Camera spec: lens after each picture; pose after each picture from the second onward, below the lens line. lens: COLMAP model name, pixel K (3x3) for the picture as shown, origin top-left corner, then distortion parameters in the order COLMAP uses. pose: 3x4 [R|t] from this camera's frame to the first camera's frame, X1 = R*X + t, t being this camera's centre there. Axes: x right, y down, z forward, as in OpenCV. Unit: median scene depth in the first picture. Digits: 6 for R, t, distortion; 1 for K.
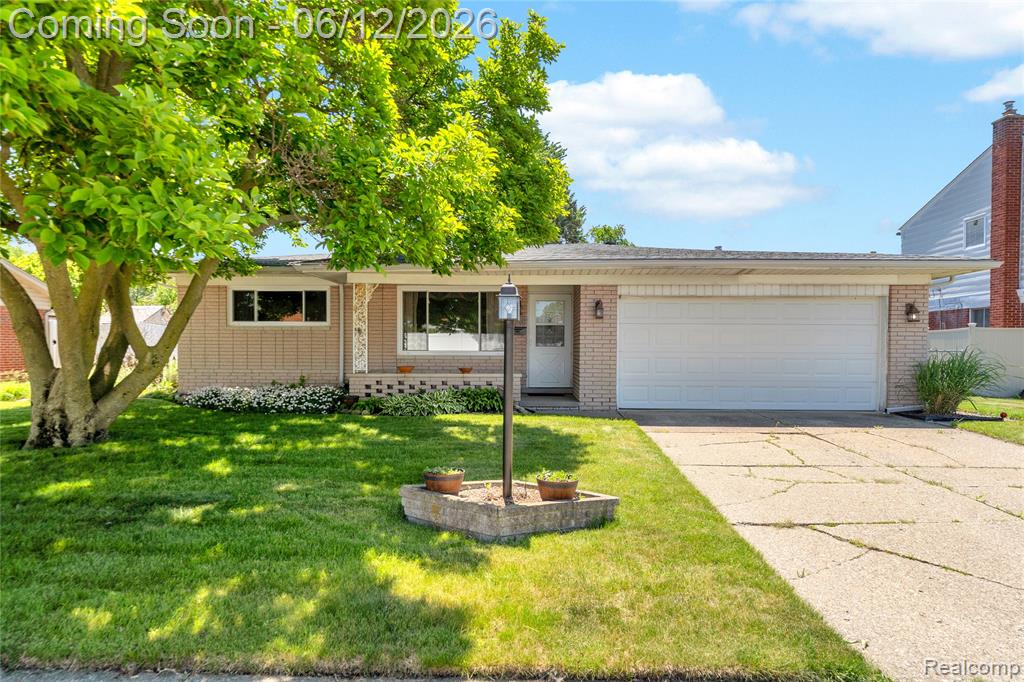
lens RADIAL K [[553.8, 0, 512.0], [0, 553.8, 341.0], [0, 0, 1]] dist [0.001274, 0.000126]
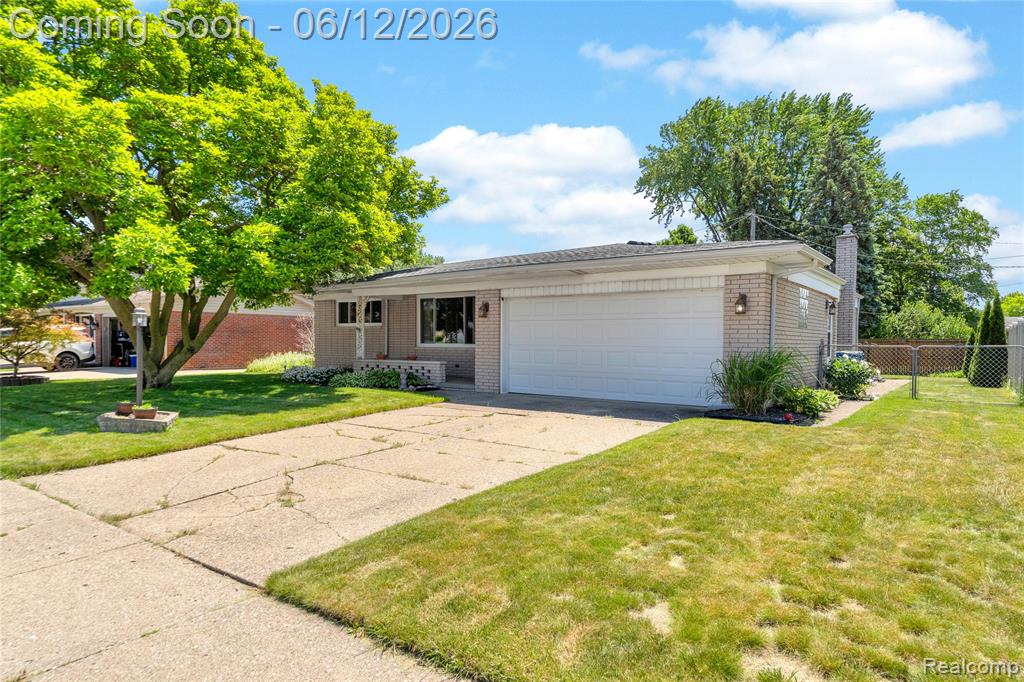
lens RADIAL K [[553.8, 0, 512.0], [0, 553.8, 341.0], [0, 0, 1]] dist [0.001274, 0.000126]
pose [[0.841736, -0.000317, -0.539889, 0.873825], [0.006761, 0.999928, 0.009955, -0.000883], [0.539846, -0.012030, 0.841678, 0.006532]]
